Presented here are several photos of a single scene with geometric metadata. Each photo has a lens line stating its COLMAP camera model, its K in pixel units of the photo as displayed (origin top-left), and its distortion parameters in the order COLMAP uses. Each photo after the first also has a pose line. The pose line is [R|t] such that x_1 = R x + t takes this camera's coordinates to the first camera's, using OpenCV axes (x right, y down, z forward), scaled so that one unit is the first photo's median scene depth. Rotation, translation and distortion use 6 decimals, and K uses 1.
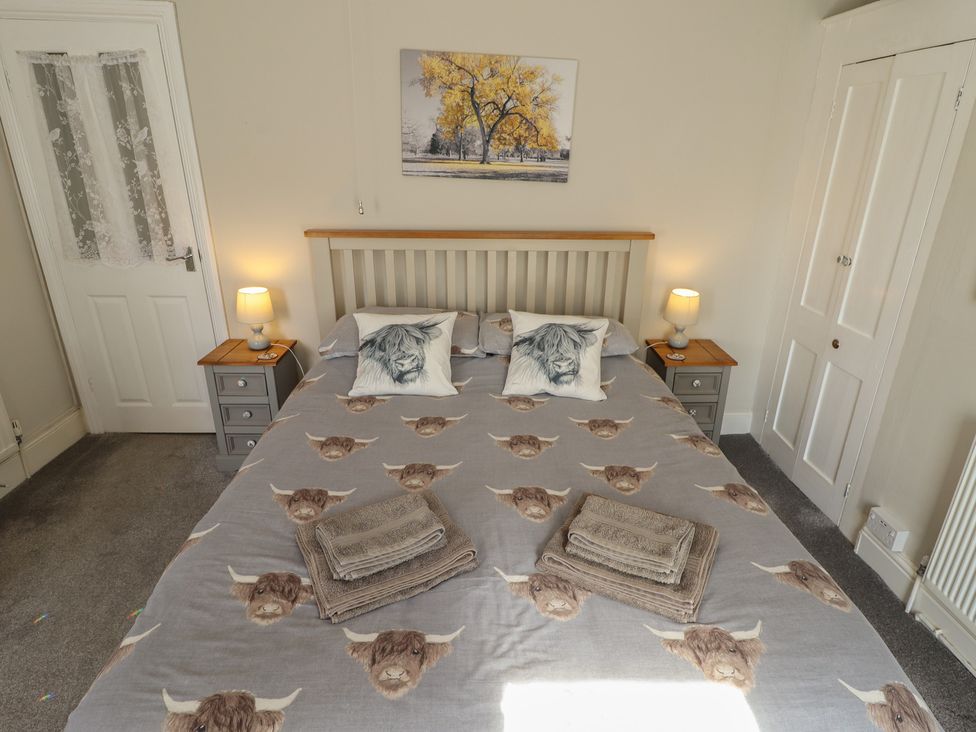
lens RADIAL K [[561.3, 0, 511.1], [0, 561.3, 365.2], [0, 0, 1]] dist [0.004250, -0.017003]
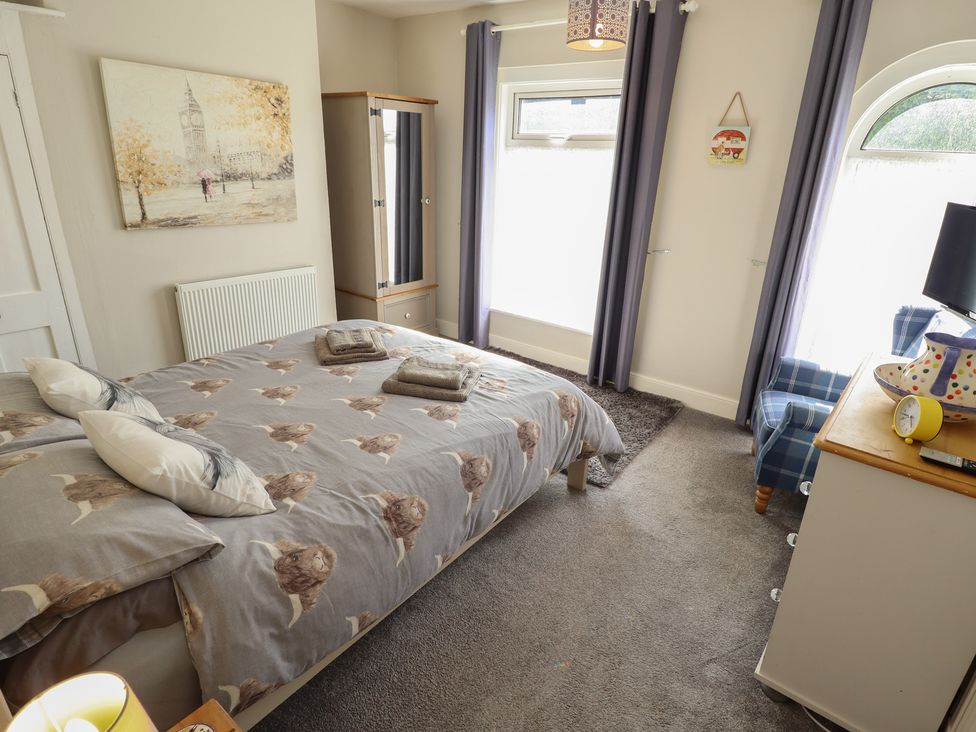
lens RADIAL K [[524.4, 0, 491.6], [0, 524.4, 362.8], [0, 0, 1]] dist [0.002750, -0.015074]
pose [[-0.754758, -0.282085, 0.592257, -0.758384], [0.188167, 0.771795, 0.607392, -0.397785], [-0.628437, 0.569877, -0.529440, 0.983824]]
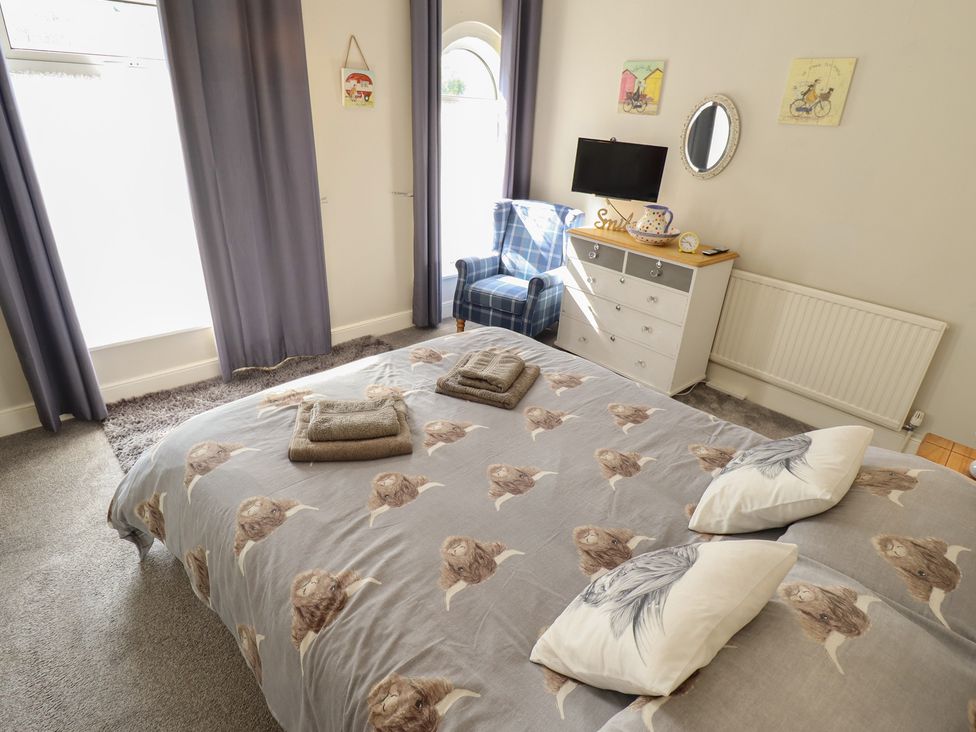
lens RADIAL K [[526.9, 0, 496.0], [0, 526.9, 364.6], [0, 0, 1]] dist [0.001734, -0.016449]
pose [[-0.755525, 0.226789, -0.614612, 0.396570], [-0.305412, 0.708050, 0.636702, -0.391876], [0.579573, 0.668754, -0.465685, 0.962294]]
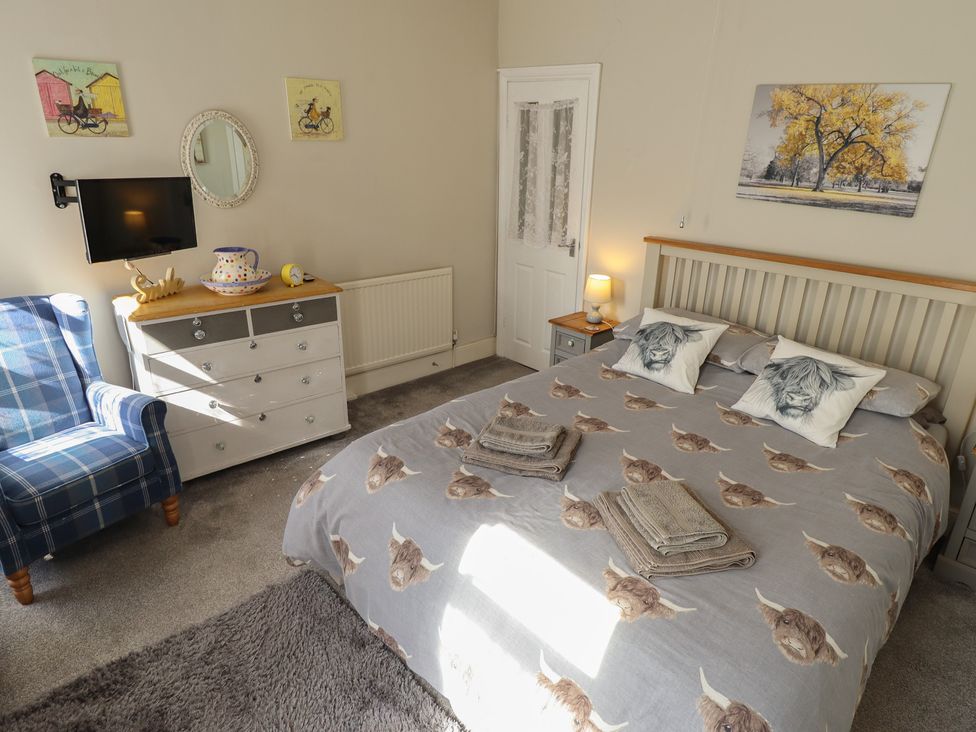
lens RADIAL K [[584.7, 0, 491.0], [0, 584.7, 365.0], [0, 0, 1]] dist [-0.002632, -0.006504]
pose [[0.641364, 0.269833, -0.718222, 0.431541], [-0.288996, 0.952131, 0.099642, -0.003010], [0.710728, 0.143656, 0.688643, -0.080399]]
